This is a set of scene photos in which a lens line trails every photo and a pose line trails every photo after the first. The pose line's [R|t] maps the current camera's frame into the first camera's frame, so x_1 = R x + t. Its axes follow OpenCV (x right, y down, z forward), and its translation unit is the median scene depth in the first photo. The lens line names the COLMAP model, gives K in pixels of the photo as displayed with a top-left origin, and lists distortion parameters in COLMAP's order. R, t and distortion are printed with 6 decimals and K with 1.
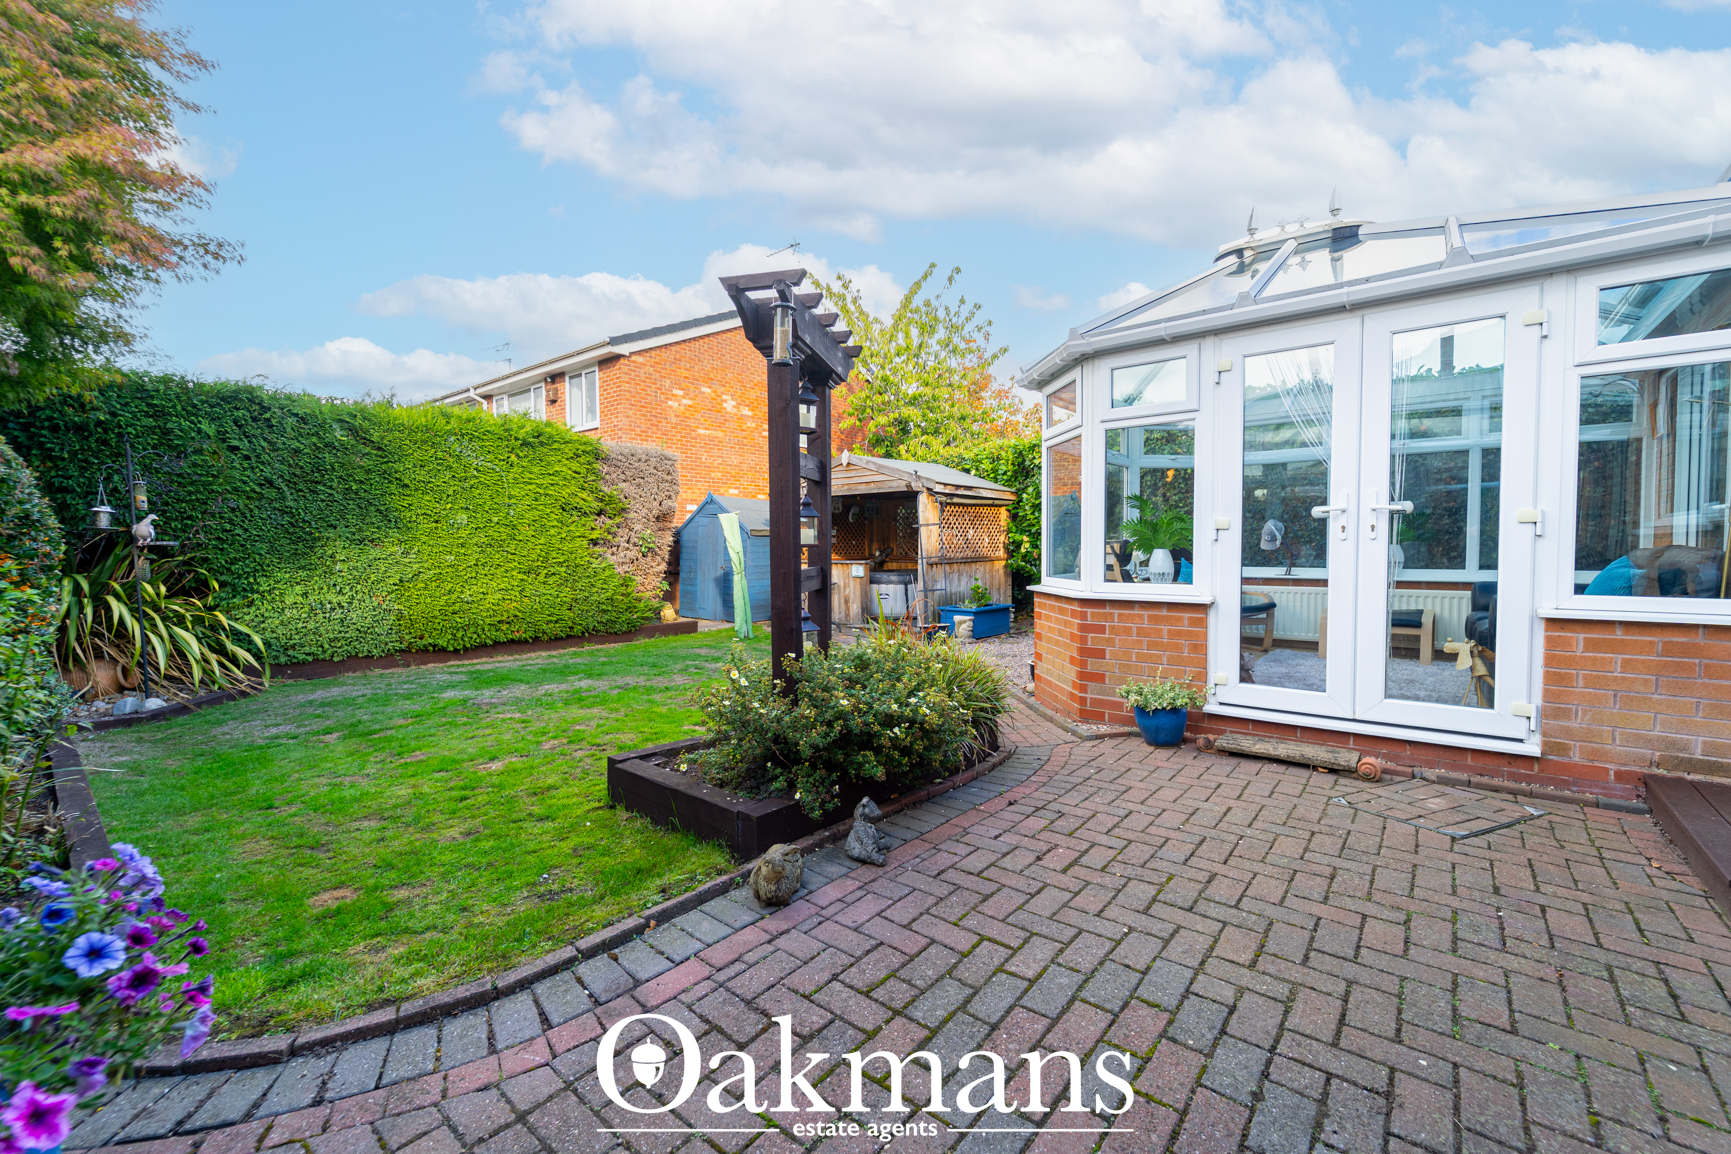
lens RADIAL K [[703.2, 0, 860.1], [0, 703.2, 571.8], [0, 0, 1]] dist [-0.001175, -0.000730]
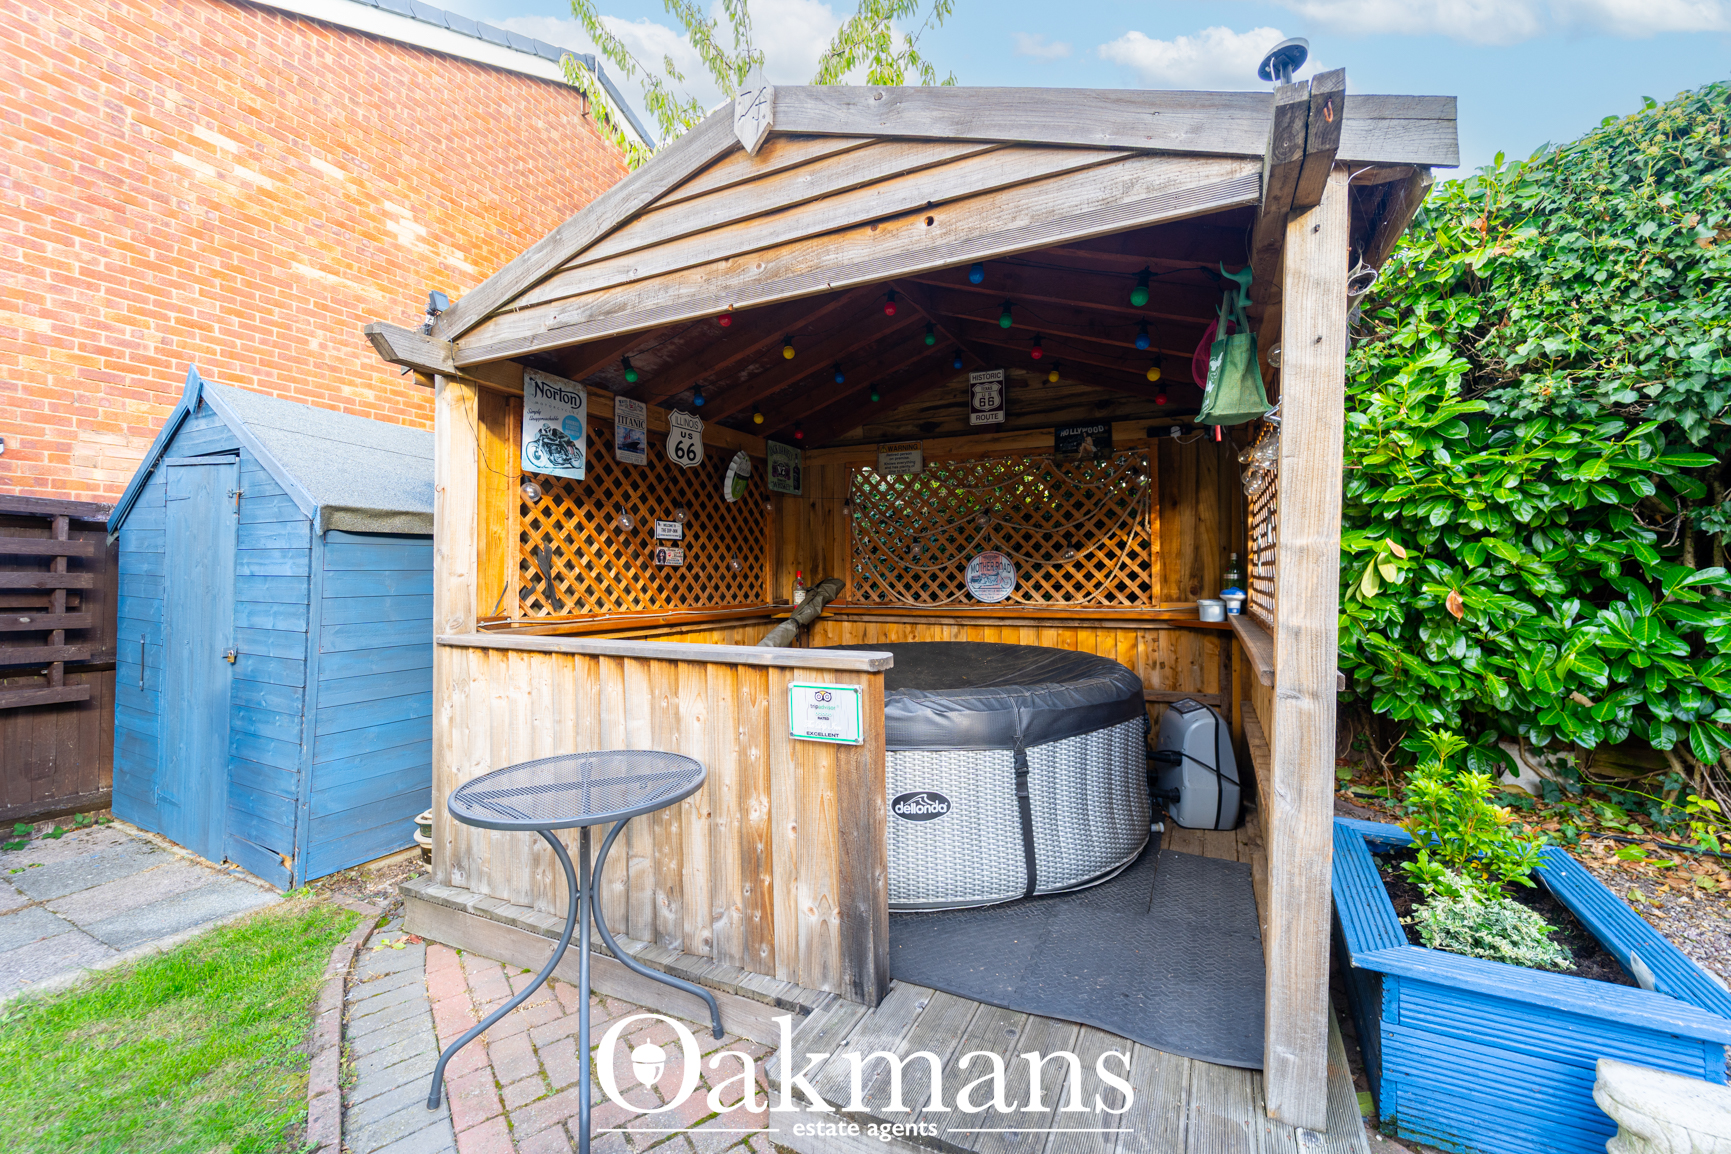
lens RADIAL K [[703.2, 0, 860.1], [0, 703.2, 571.8], [0, 0, 1]] dist [-0.001175, -0.000730]
pose [[0.971205, 0.005259, 0.238189, -0.037414], [0.005454, 0.999004, -0.044295, -0.028239], [-0.238185, 0.044318, 0.970208, 0.805167]]
